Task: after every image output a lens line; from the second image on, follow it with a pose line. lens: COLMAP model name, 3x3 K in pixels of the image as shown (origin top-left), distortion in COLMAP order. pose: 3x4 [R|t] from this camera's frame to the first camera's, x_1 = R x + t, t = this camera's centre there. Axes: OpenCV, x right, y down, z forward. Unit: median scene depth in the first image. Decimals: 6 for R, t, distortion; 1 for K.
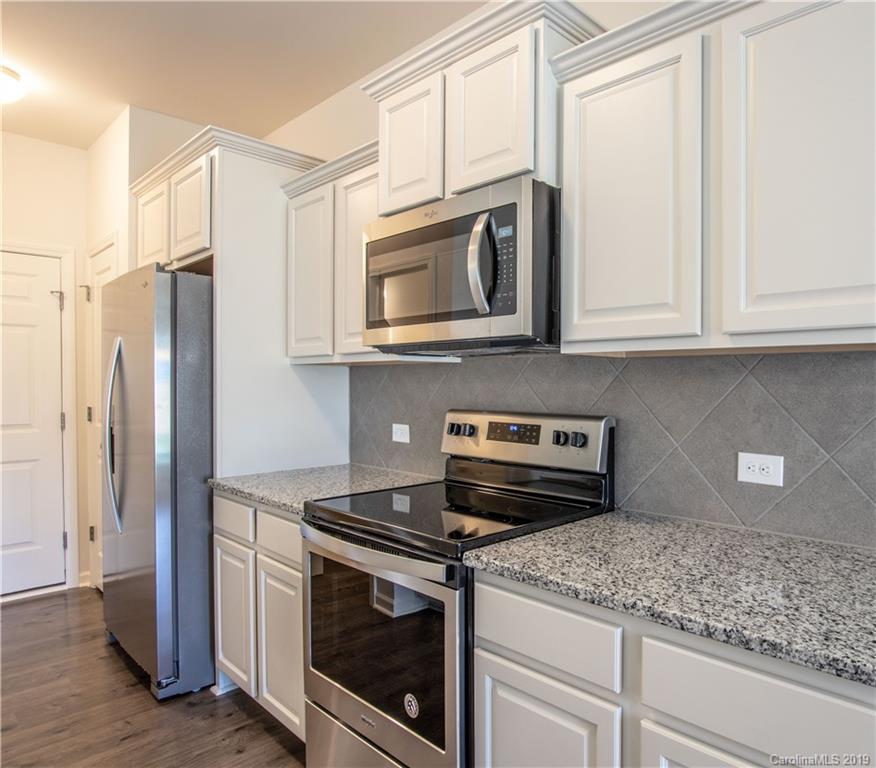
lens RADIAL K [[600.4, 0, 559.9], [0, 600.4, 386.9], [0, 0, 1]] dist [-0.037258, 0.009345]
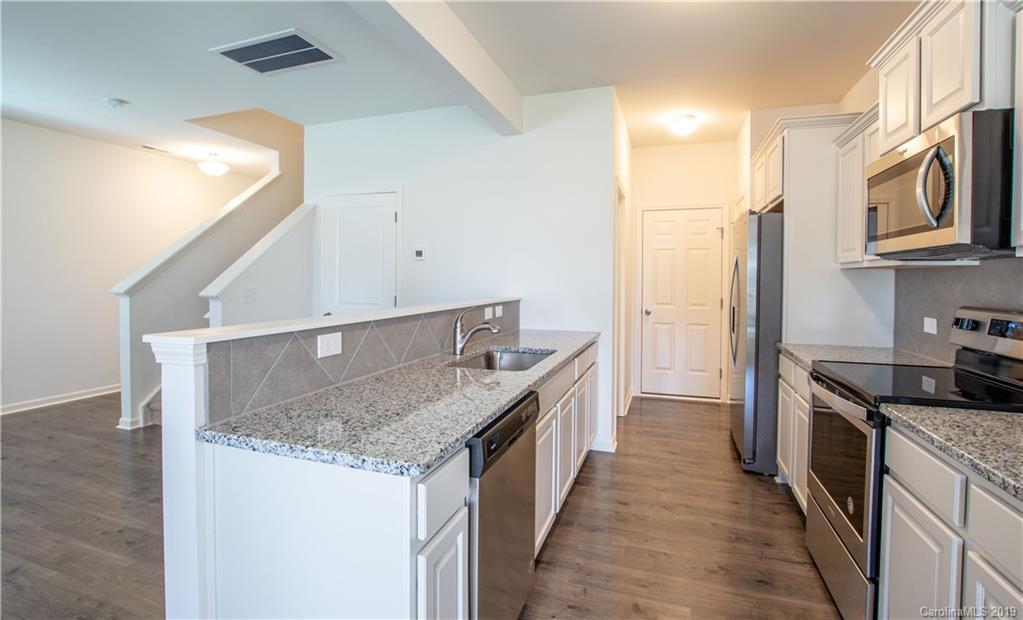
lens RADIAL K [[475.0, 0, 506.9], [0, 475.0, 284.2], [0, 0, 1]] dist [-0.035243, 0.005349]
pose [[0.365600, 0.013890, -0.930668, 0.347035], [-0.016739, 0.999825, 0.008346, 0.002609], [0.930622, 0.012527, 0.365768, -0.141806]]
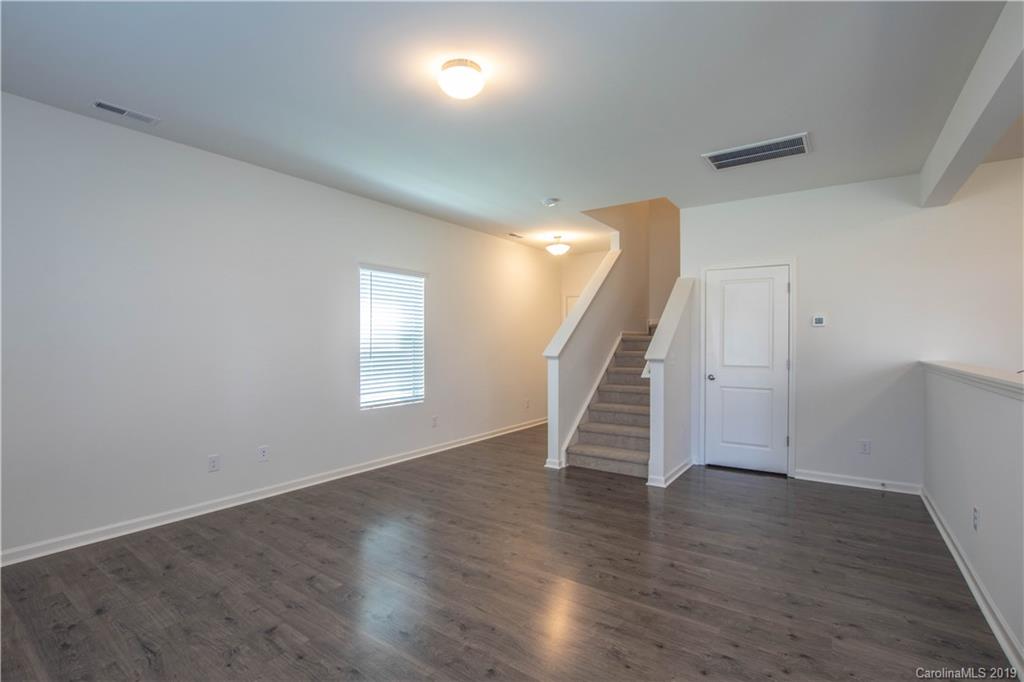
lens RADIAL K [[479.3, 0, 506.0], [0, 479.3, 347.1], [0, 0, 1]] dist [-0.026742, 0.001148]
pose [[0.091799, 0.010129, -0.995726, 0.371048], [-0.012809, 0.999878, 0.008991, 0.014791], [0.995695, 0.011929, 0.091918, -1.328363]]
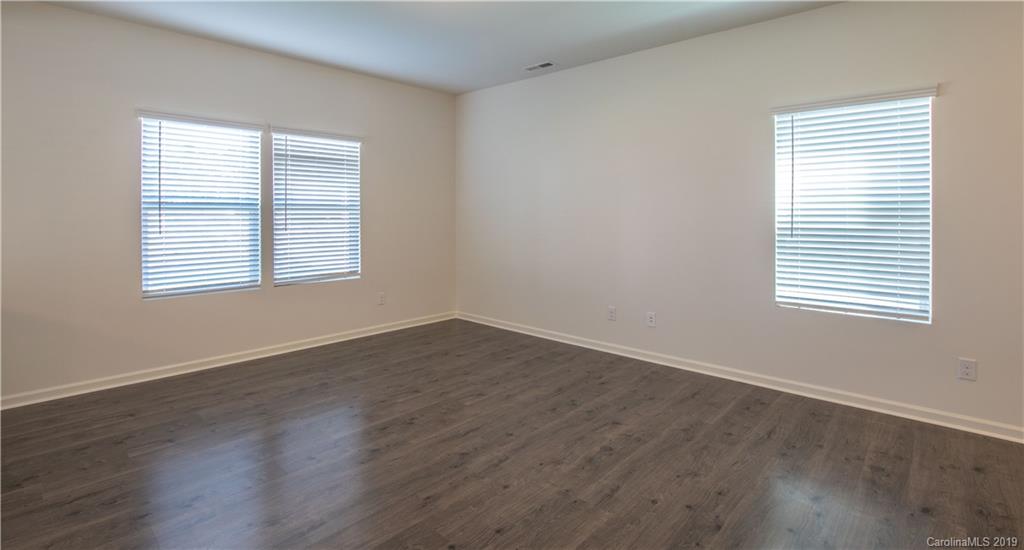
lens RADIAL K [[479.3, 0, 499.4], [0, 479.3, 214.7], [0, 0, 1]] dist [-0.025727, 0.000252]
pose [[-0.998757, -0.002723, 0.049778, -1.045002], [-0.001995, 0.999890, 0.014672, 0.001112], [-0.049813, 0.014555, -0.998653, -0.104999]]
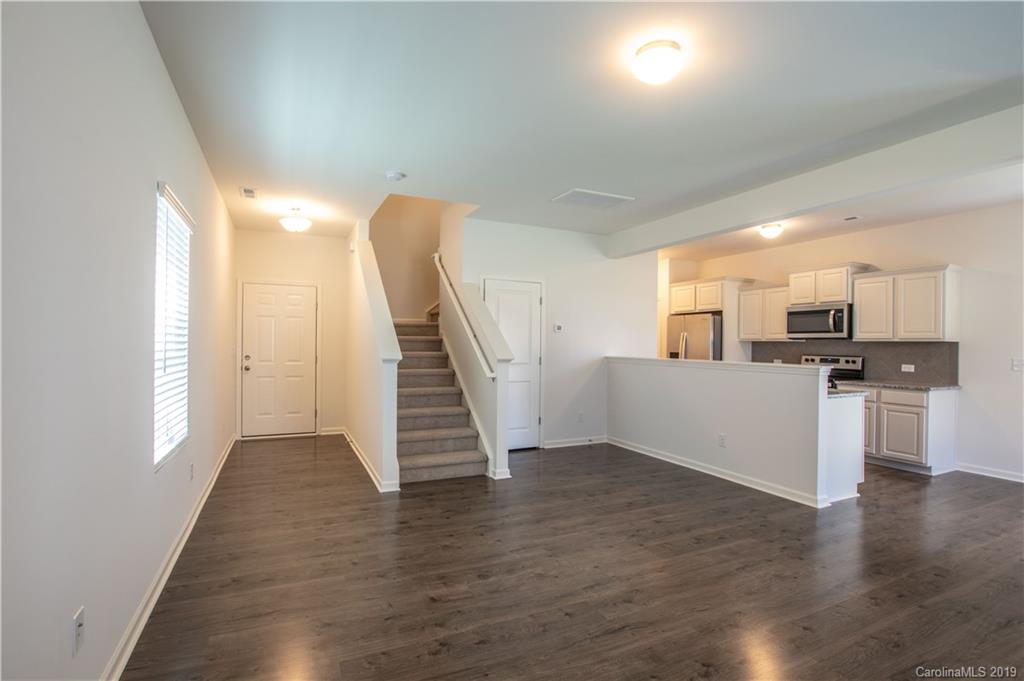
lens RADIAL K [[479.3, 0, 505.8], [0, 479.3, 344.8], [0, 0, 1]] dist [-0.026742, 0.001148]
pose [[0.912674, 0.009829, -0.408571, -0.702714], [-0.014352, 0.999865, -0.008008, 0.028726], [0.408437, 0.013172, 0.912691, -2.488219]]
